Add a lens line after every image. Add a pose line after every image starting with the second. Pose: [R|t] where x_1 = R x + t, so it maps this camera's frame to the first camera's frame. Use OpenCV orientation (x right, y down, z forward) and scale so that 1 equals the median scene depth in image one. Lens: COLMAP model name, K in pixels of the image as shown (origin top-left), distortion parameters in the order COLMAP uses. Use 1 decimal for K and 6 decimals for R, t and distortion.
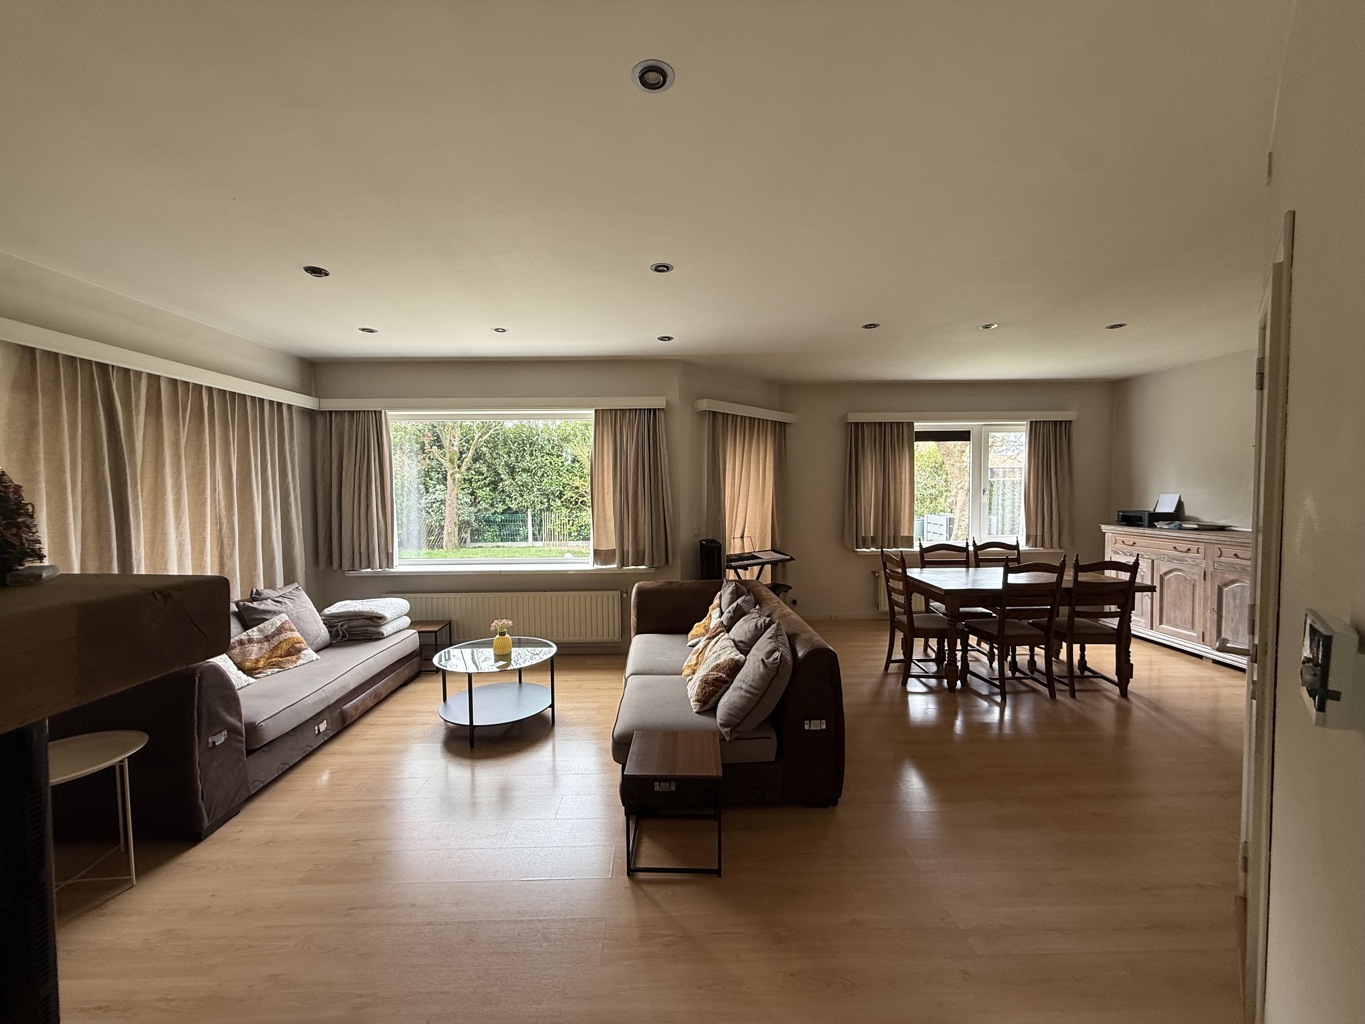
lens RADIAL K [[540.6, 0, 678.0], [0, 540.6, 511.4], [0, 0, 1]] dist [-0.000249, 0.000448]
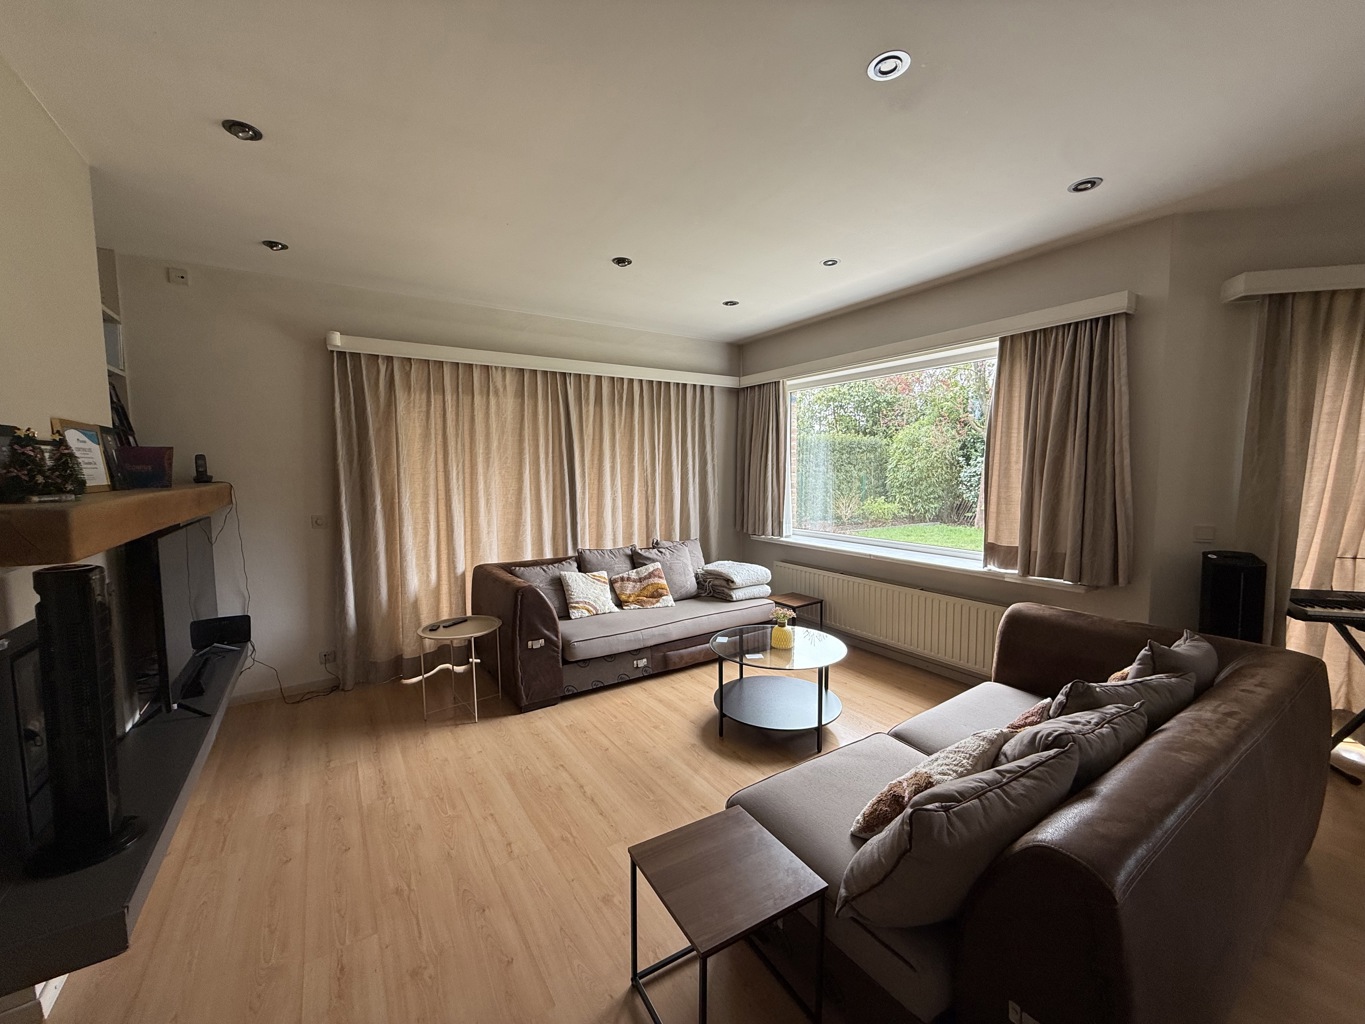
lens RADIAL K [[540.6, 0, 678.0], [0, 540.6, 511.4], [0, 0, 1]] dist [-0.000249, 0.000448]
pose [[0.528956, 0.073946, -0.845421, 0.219315], [-0.032618, 0.997232, 0.066816, -0.004021], [0.848022, -0.007767, 0.529904, 0.293341]]
